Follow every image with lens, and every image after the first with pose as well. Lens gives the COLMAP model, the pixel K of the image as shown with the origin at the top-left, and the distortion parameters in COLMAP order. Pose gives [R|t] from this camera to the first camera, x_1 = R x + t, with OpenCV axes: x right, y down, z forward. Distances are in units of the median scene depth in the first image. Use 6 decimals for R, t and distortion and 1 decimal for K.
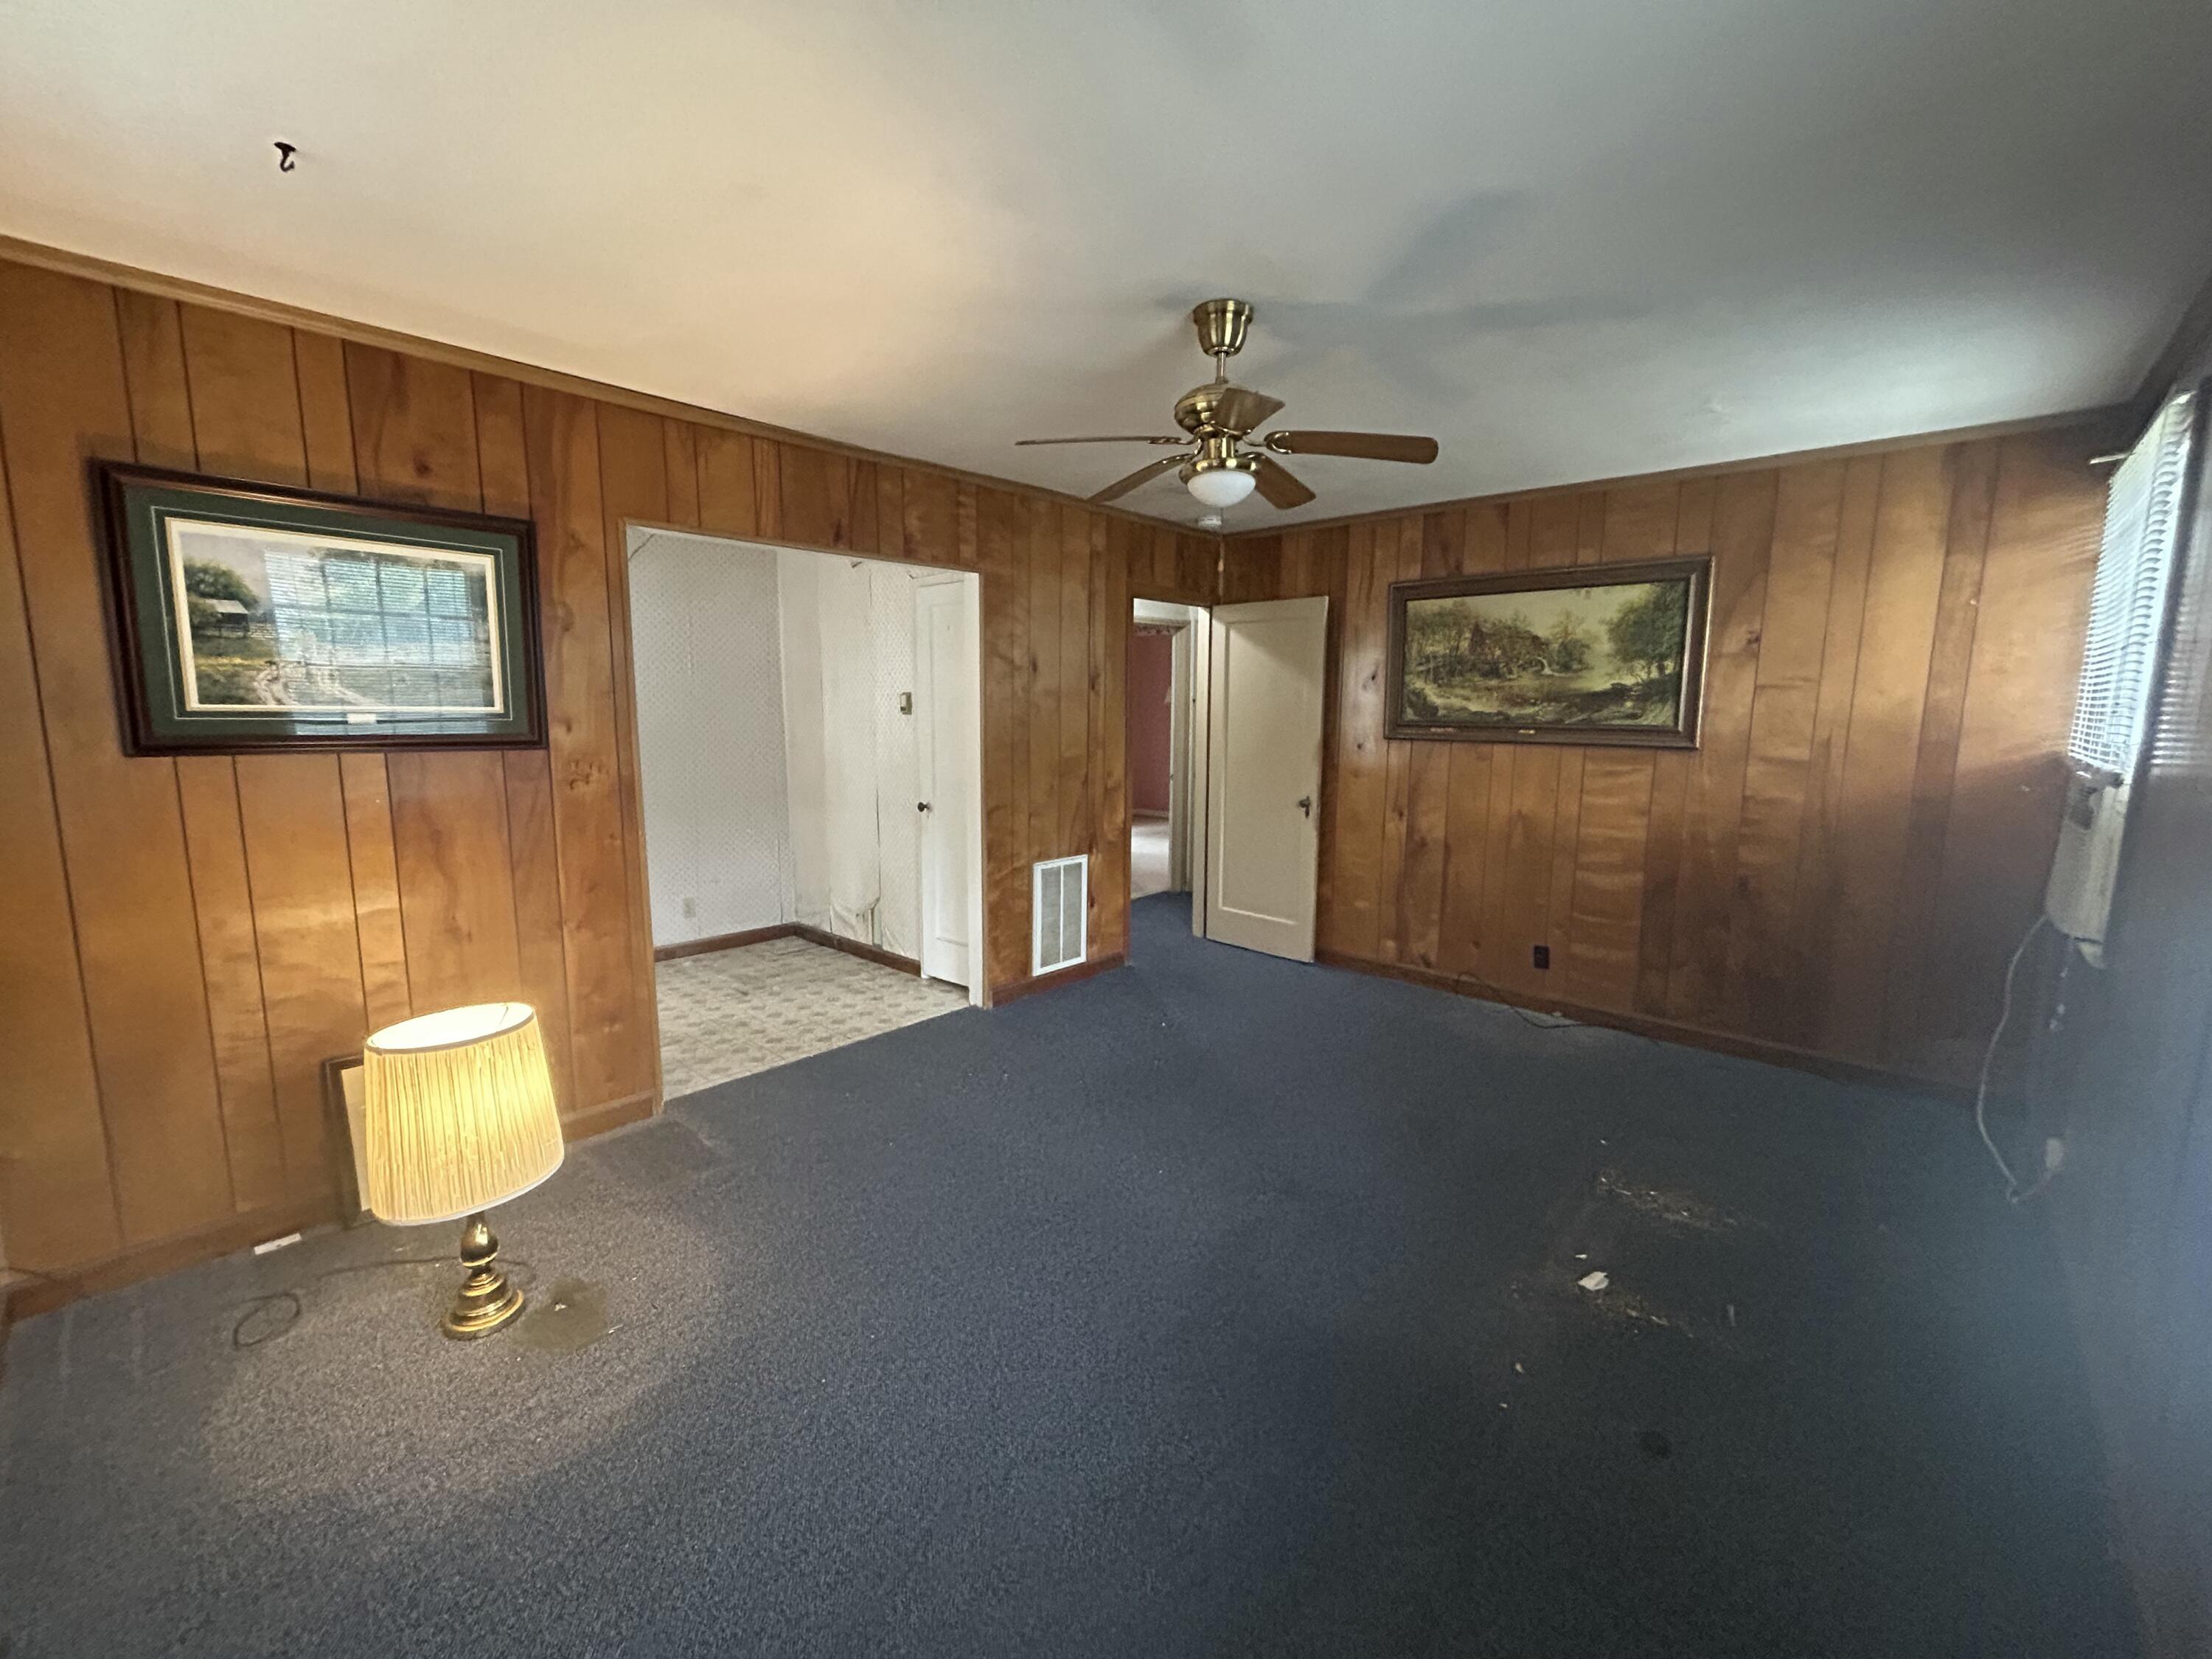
lens RADIAL K [[889.9, 0, 1104.1], [0, 889.9, 822.2], [0, 0, 1]] dist [-0.000574, 0.000067]
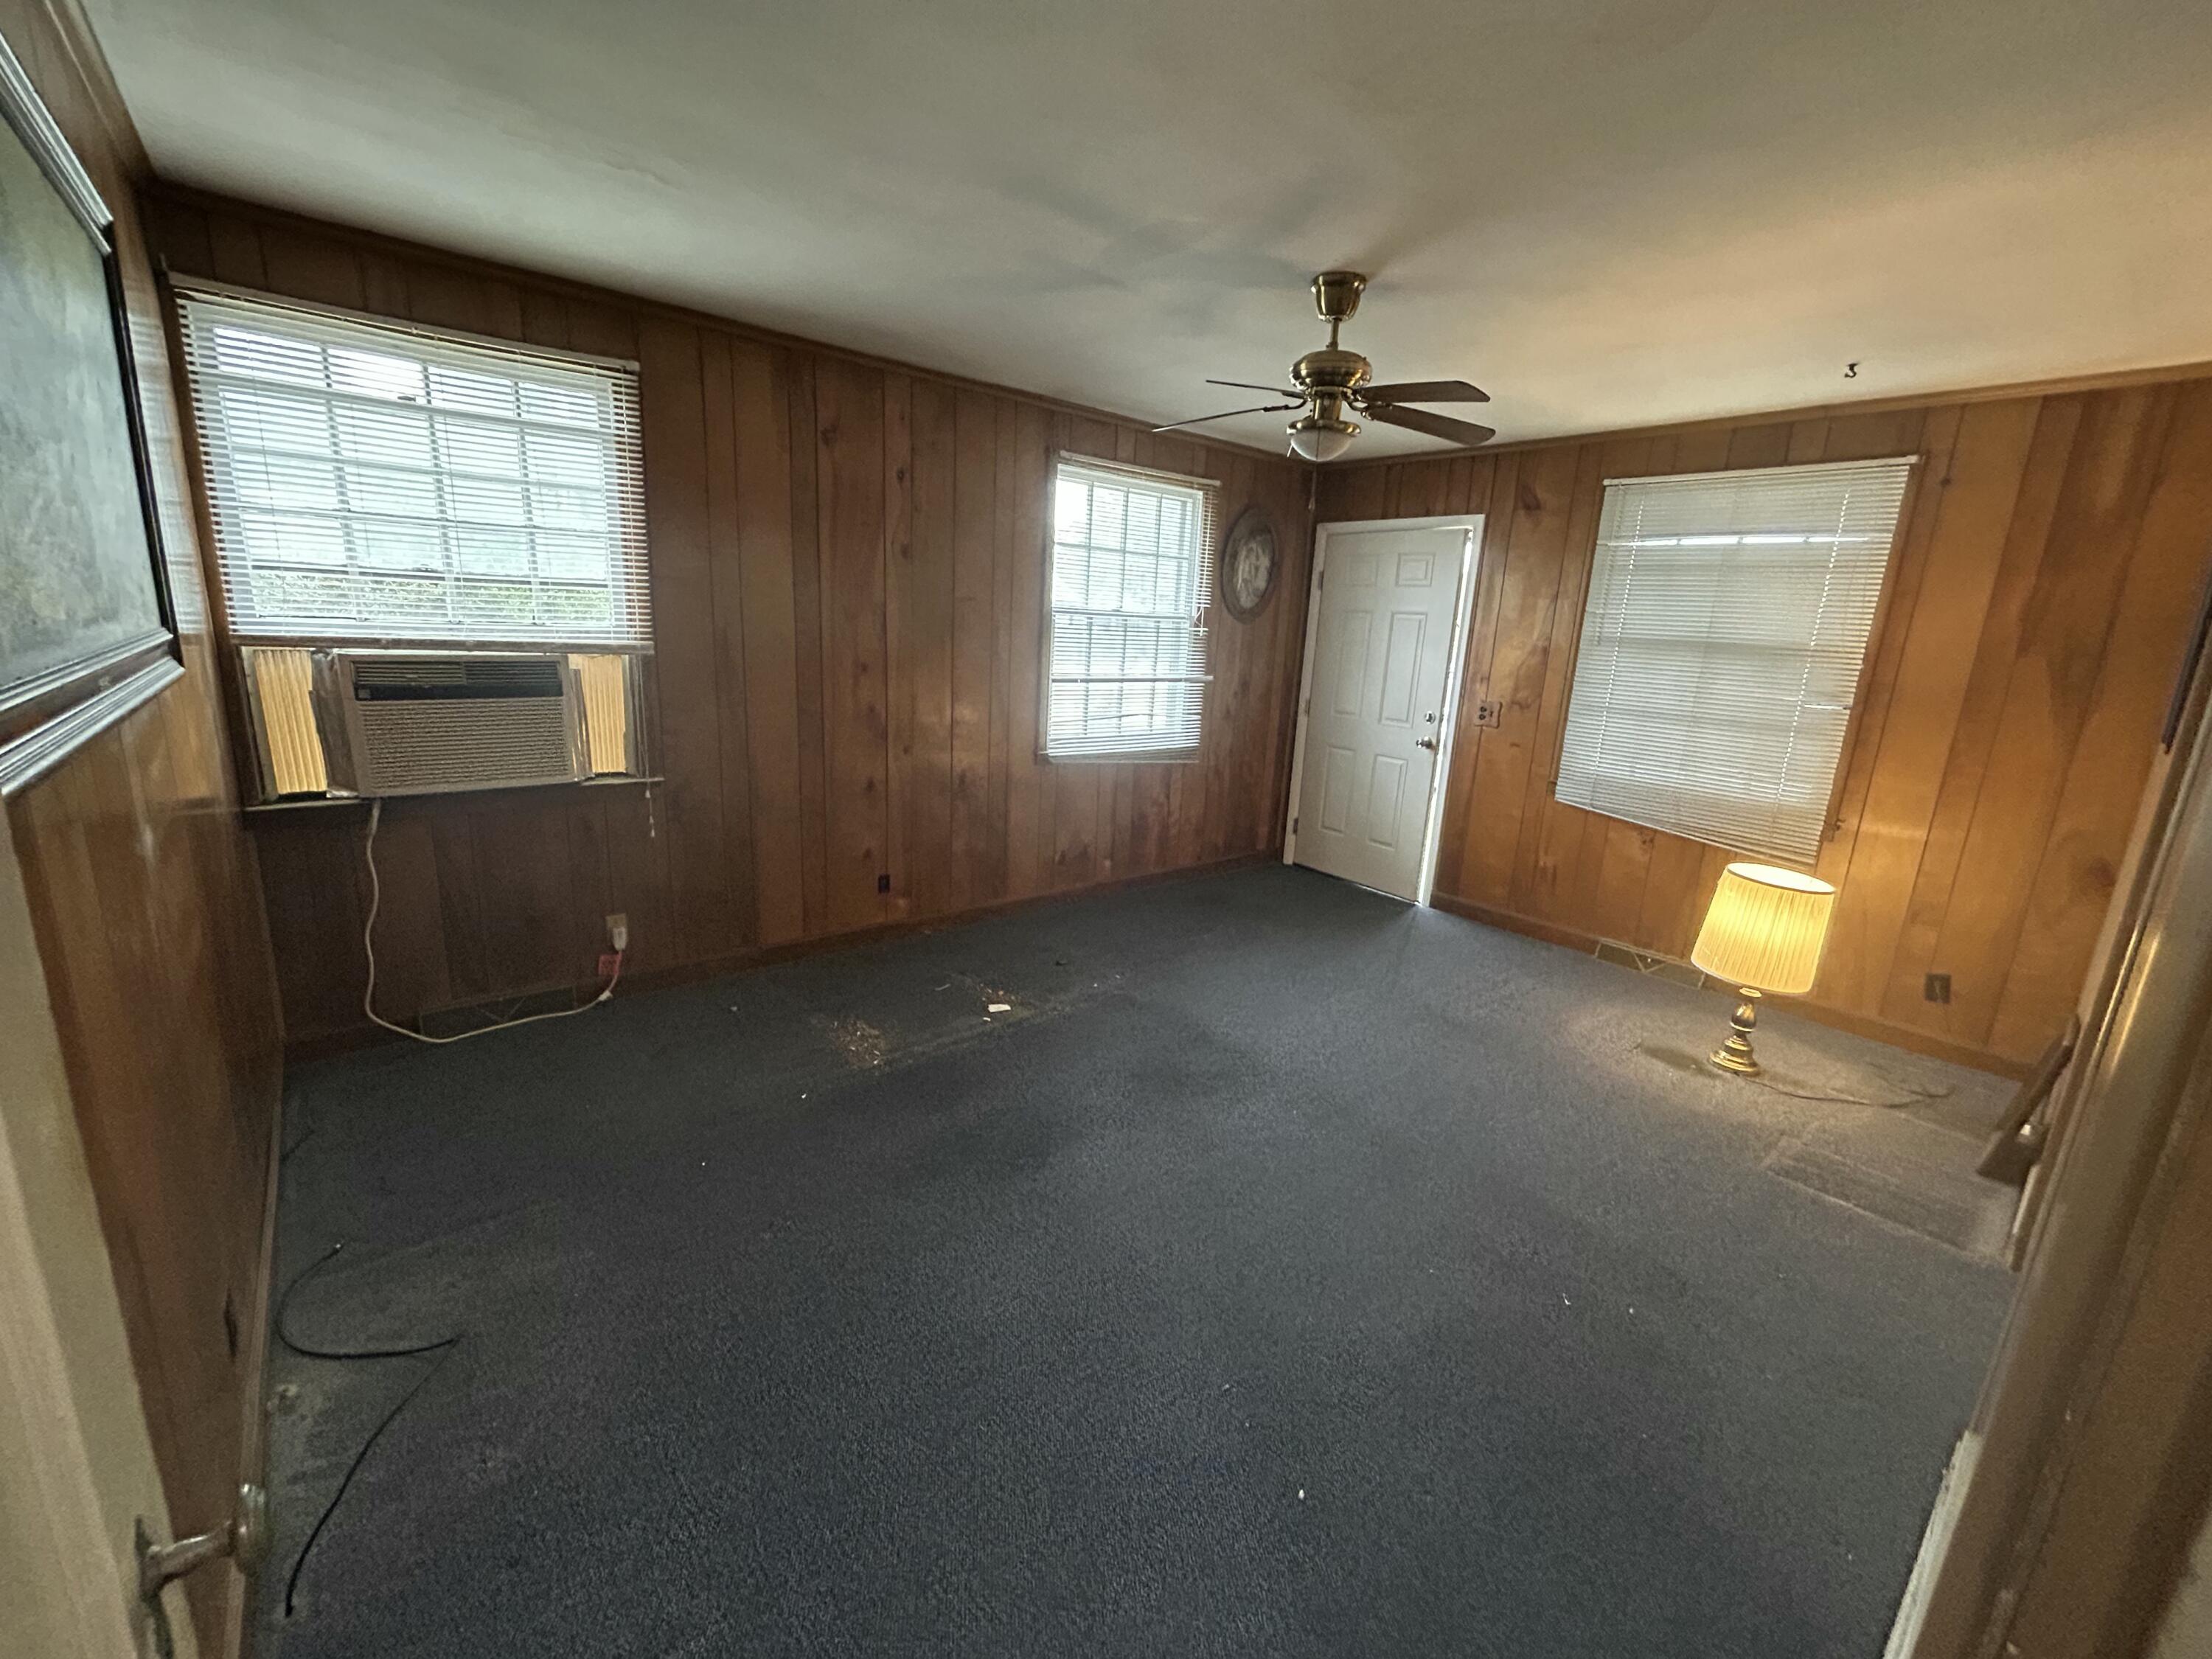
lens RADIAL K [[889.9, 0, 1104.1], [0, 889.9, 822.2], [0, 0, 1]] dist [-0.000574, 0.000067]
pose [[-0.988073, -0.089814, 0.125078, 0.120996], [-0.039376, 0.932646, 0.358636, -0.173938], [-0.148864, 0.349434, -0.925060, 1.237729]]
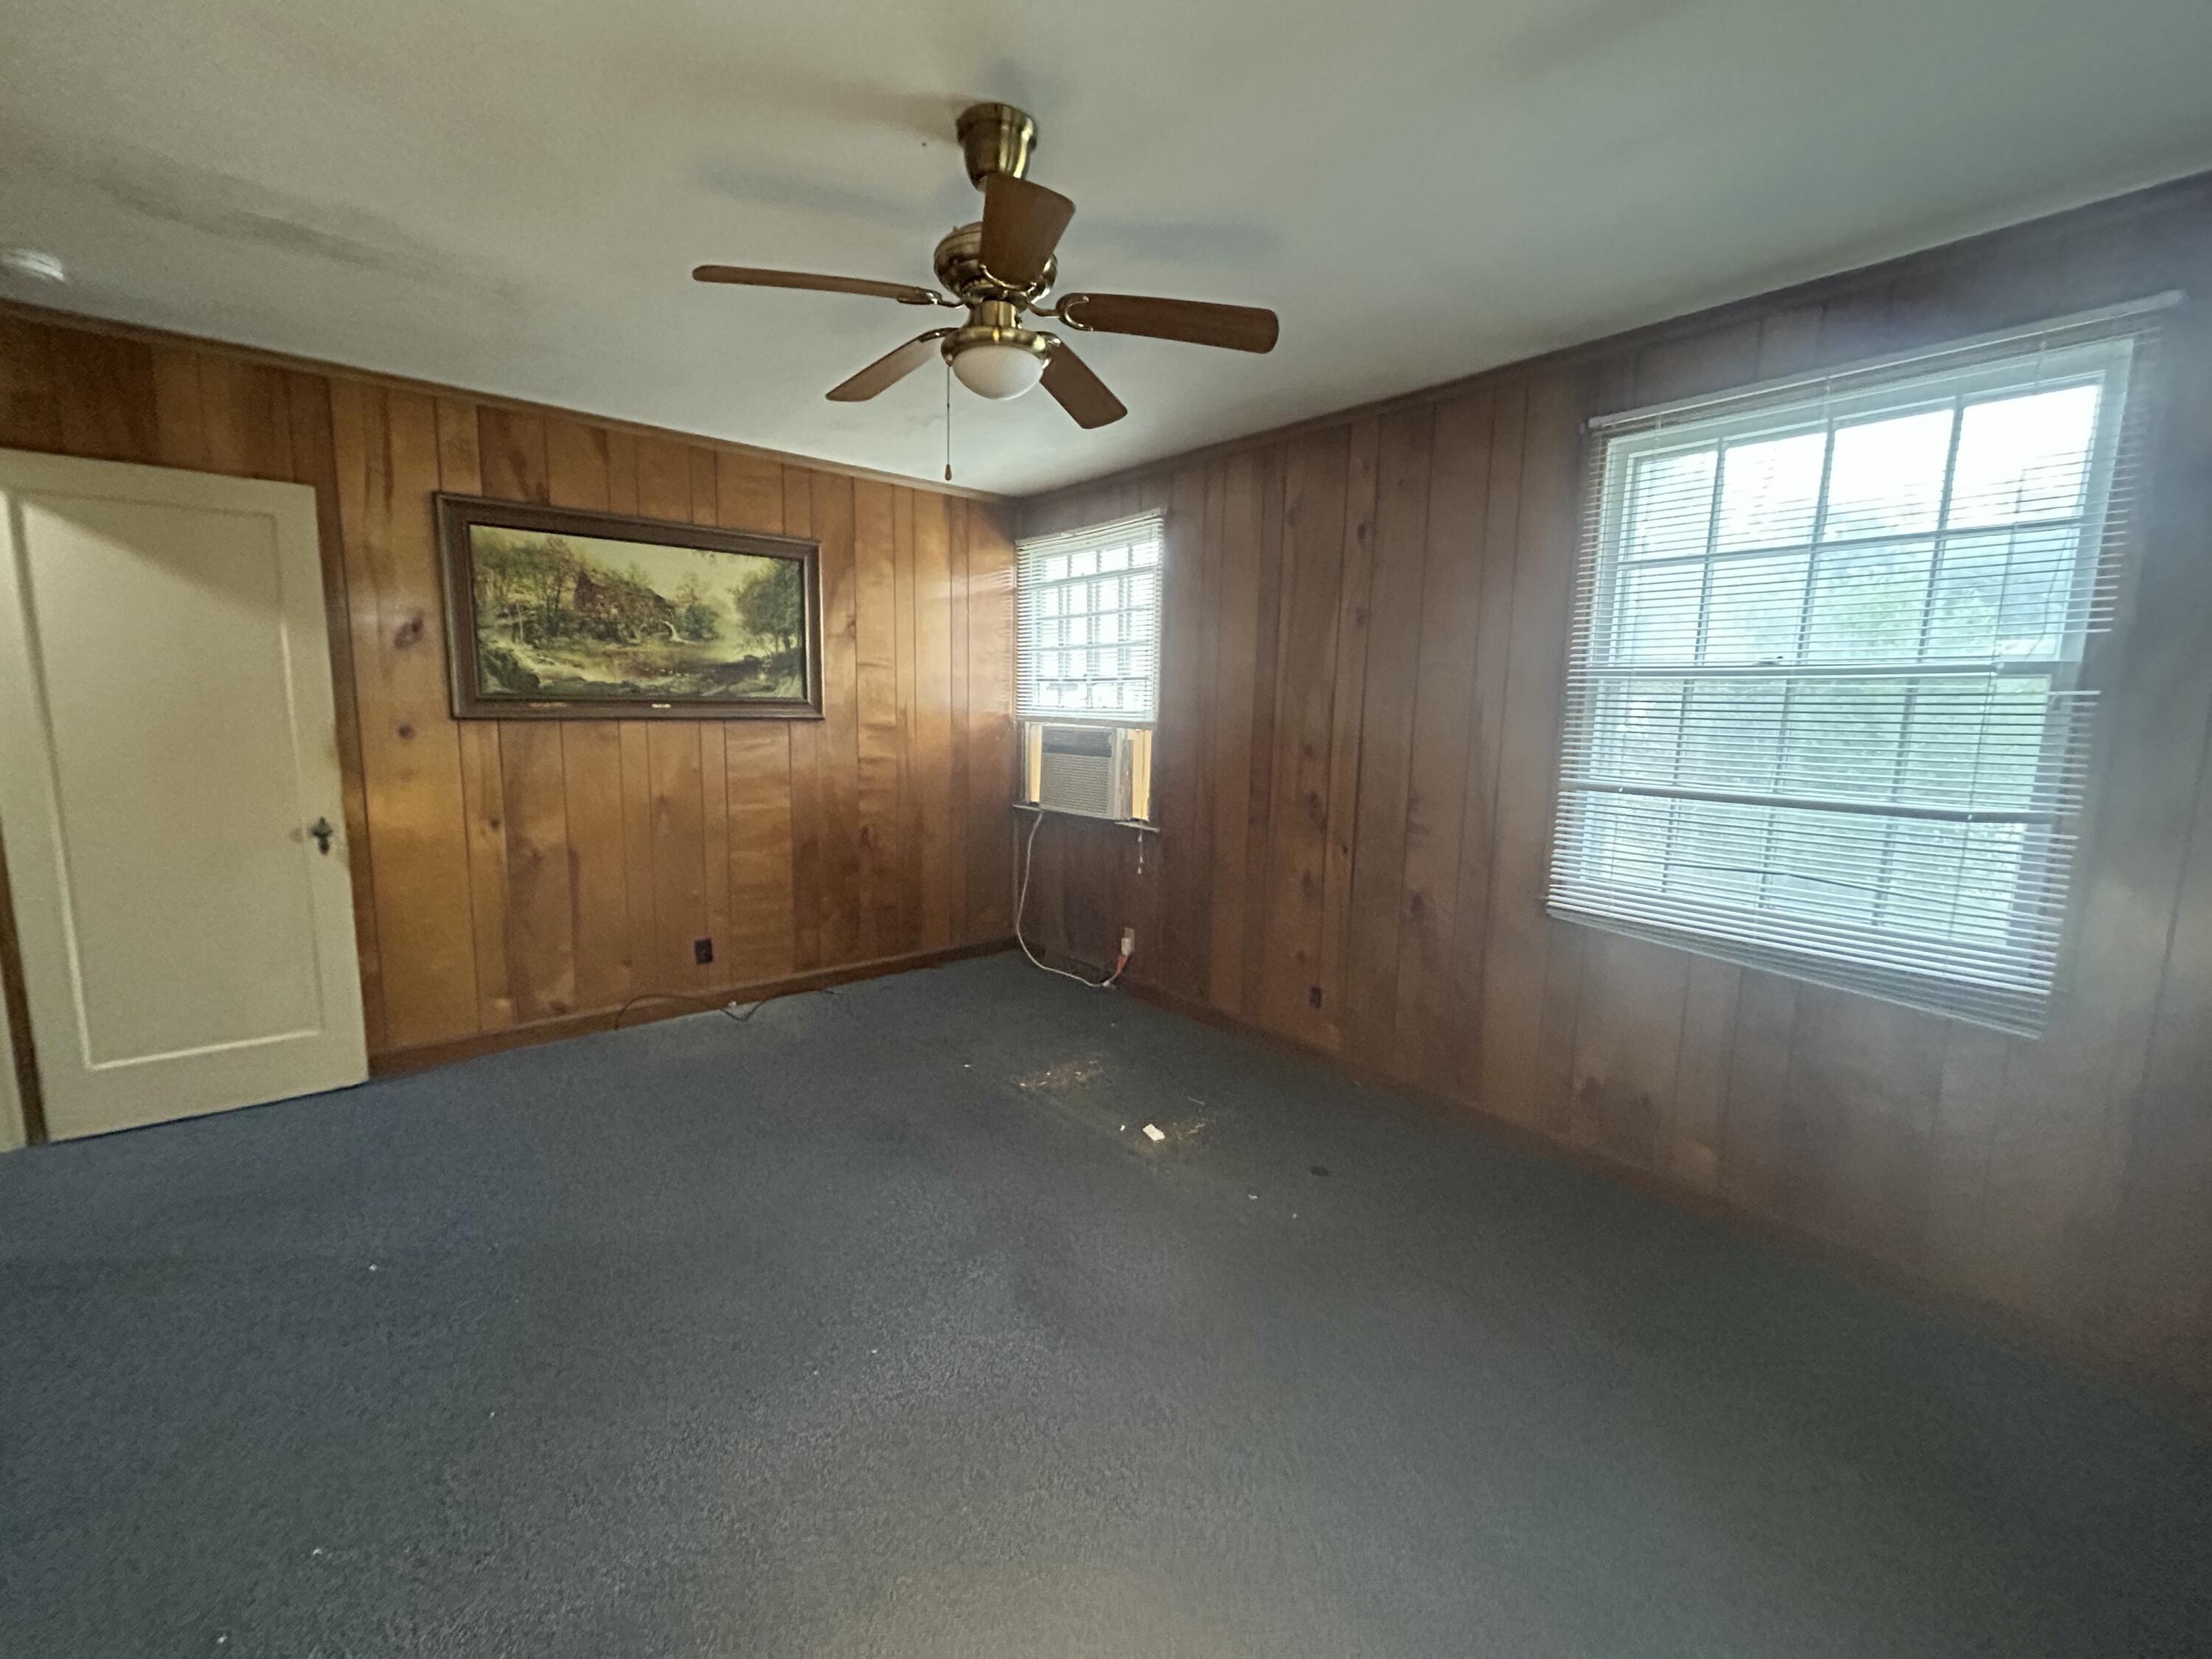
lens RADIAL K [[889.9, 0, 1104.1], [0, 889.9, 822.2], [0, 0, 1]] dist [-0.000574, 0.000067]
pose [[0.134978, -0.136892, 0.981347, -0.350686], [0.118635, 0.985519, 0.121157, -0.044202], [-0.983721, 0.100068, 0.149264, 0.461685]]
